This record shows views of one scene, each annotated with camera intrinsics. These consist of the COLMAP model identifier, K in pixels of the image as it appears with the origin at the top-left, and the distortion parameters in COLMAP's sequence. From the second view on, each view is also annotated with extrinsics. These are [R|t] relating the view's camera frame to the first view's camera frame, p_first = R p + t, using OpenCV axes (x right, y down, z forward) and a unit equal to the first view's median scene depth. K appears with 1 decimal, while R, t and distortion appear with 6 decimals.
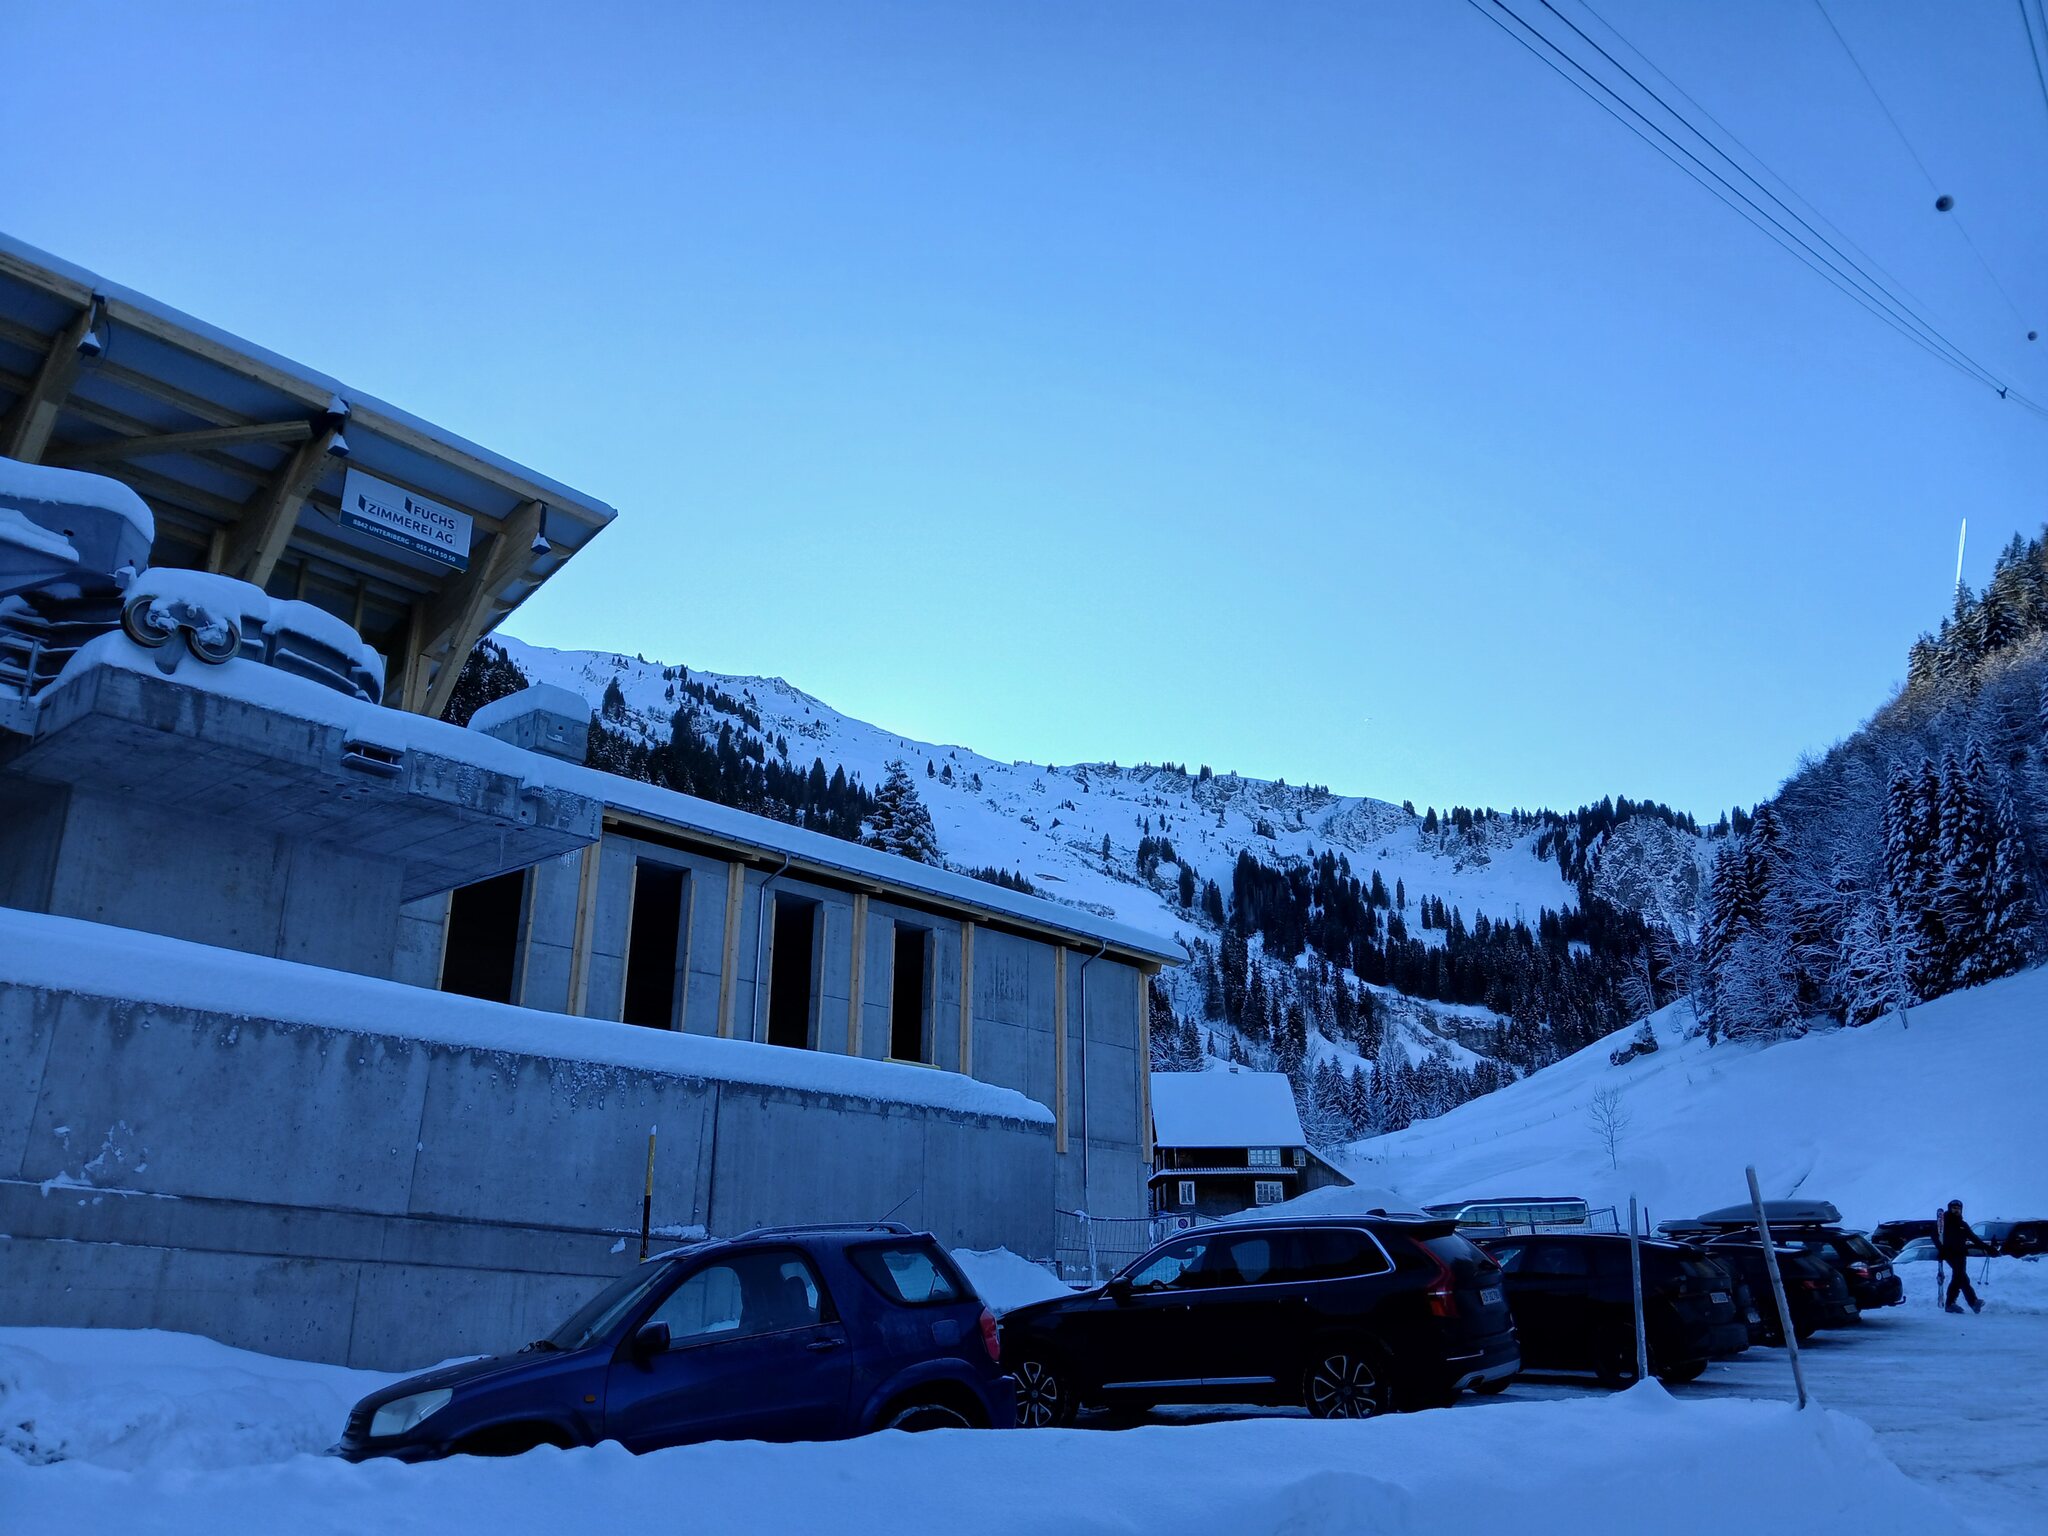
lens RADIAL K [[1583.9, 0, 1016.3], [0, 1583.9, 773.7], [0, 0, 1]] dist [0.003771, -0.040674]
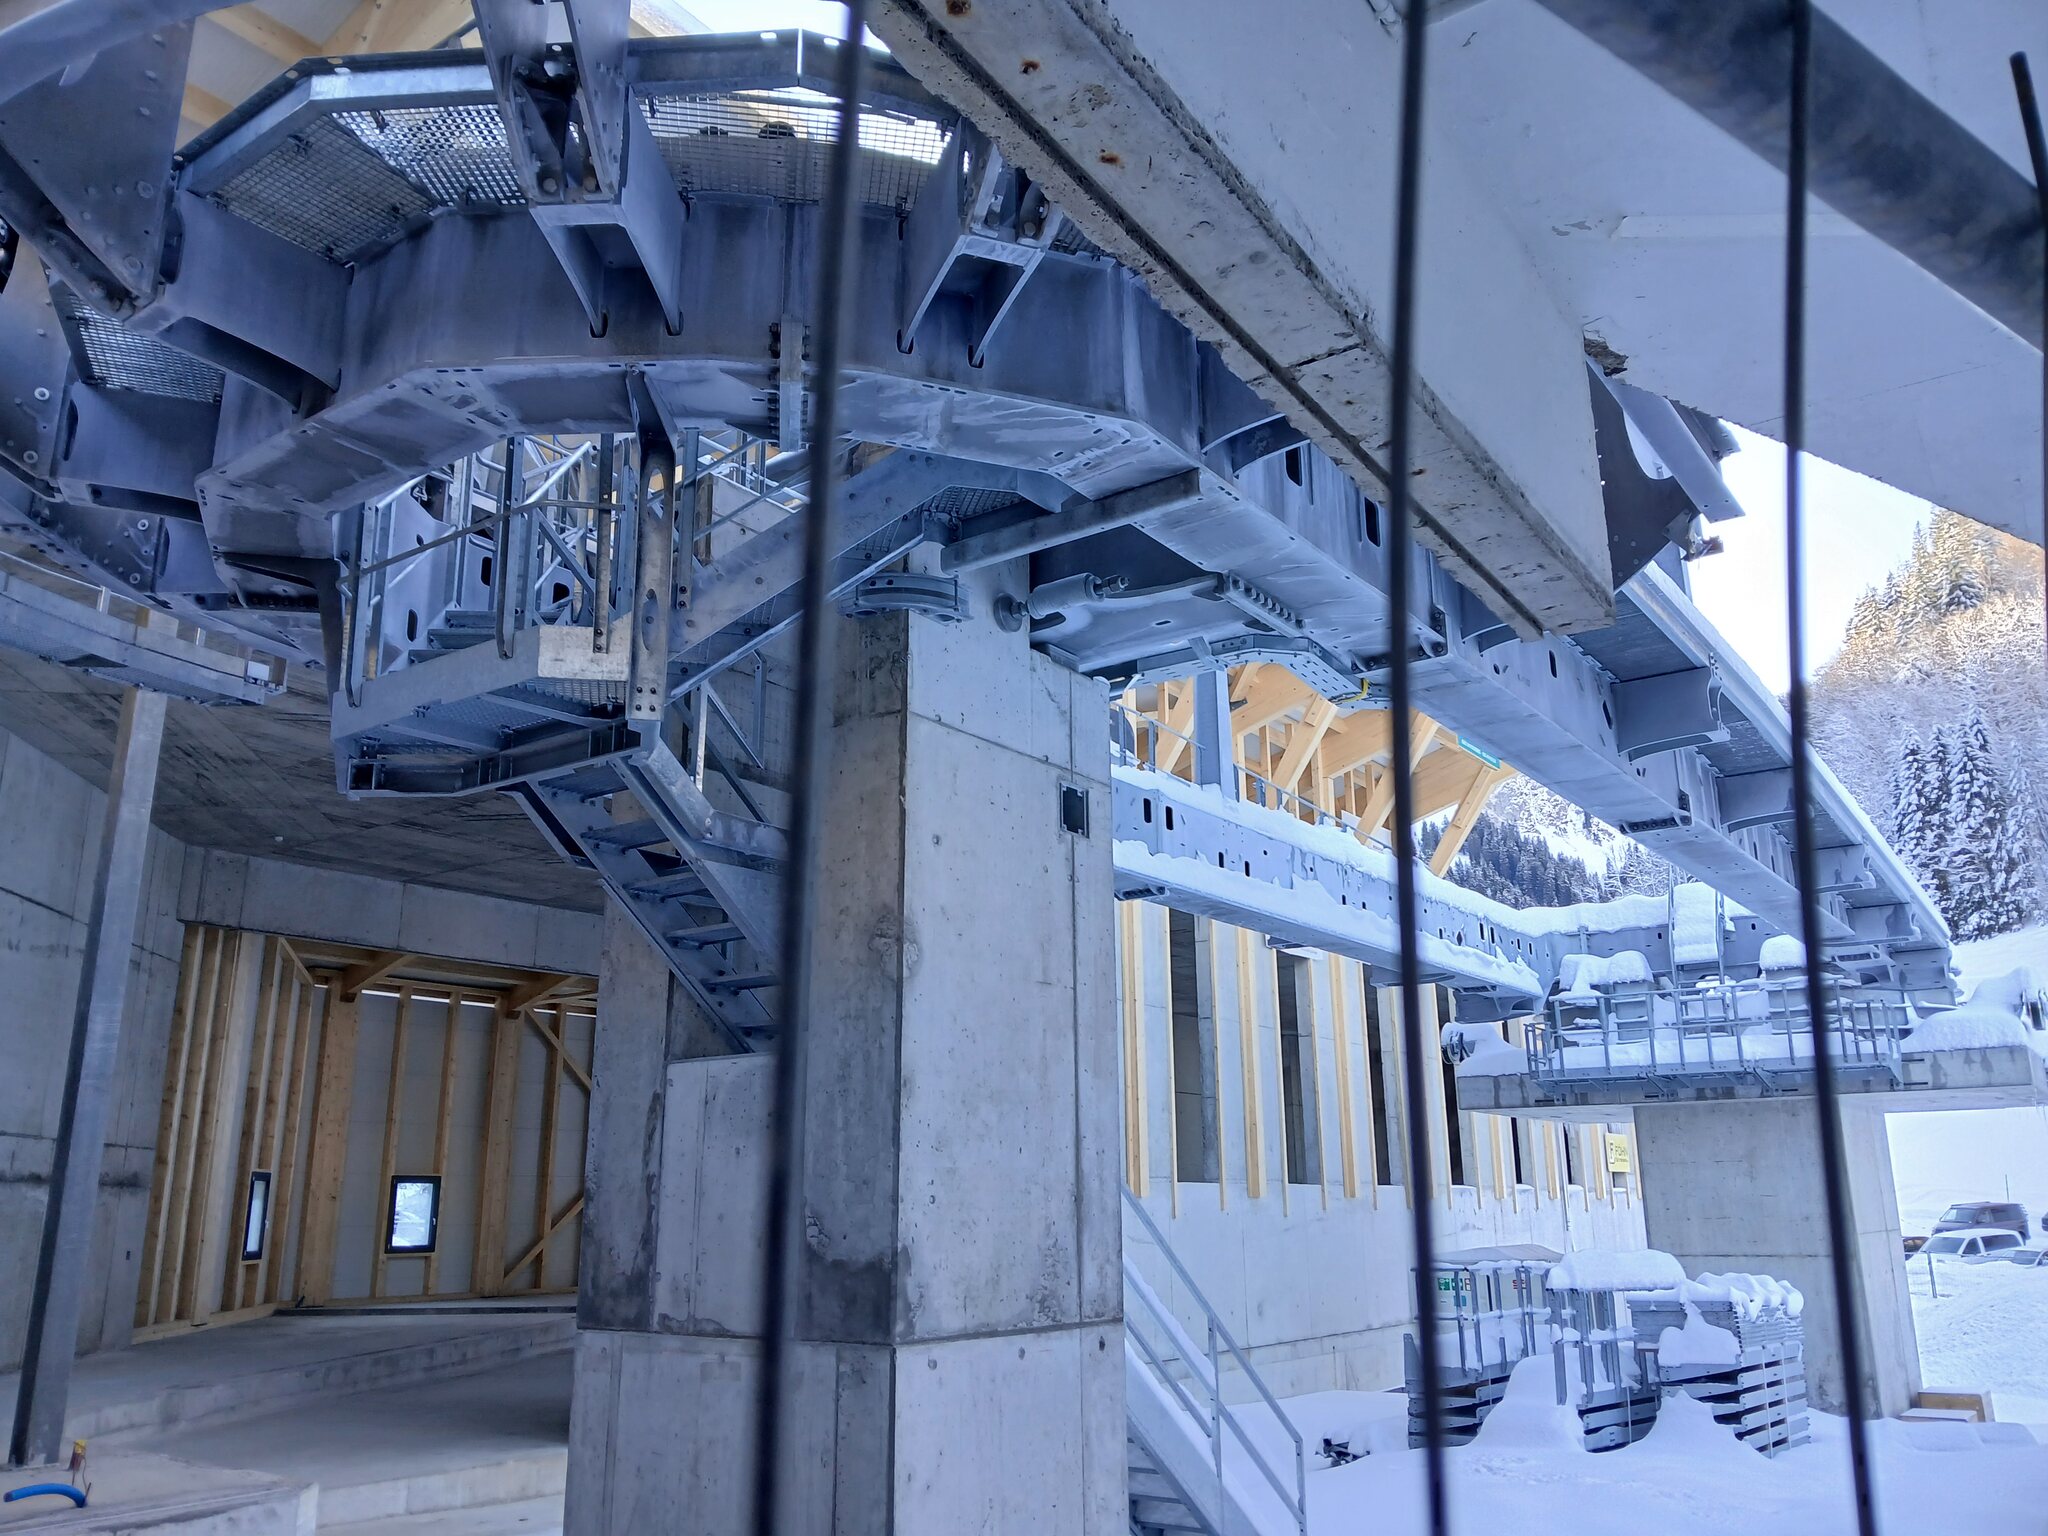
lens RADIAL K [[1583.9, 0, 1016.3], [0, 1583.9, 773.7], [0, 0, 1]] dist [0.003771, -0.040674]
pose [[0.996984, 0.012220, 0.076634, -0.139604], [-0.016855, 0.998049, 0.060123, -0.033377], [-0.075750, -0.061234, 0.995245, -0.027204]]
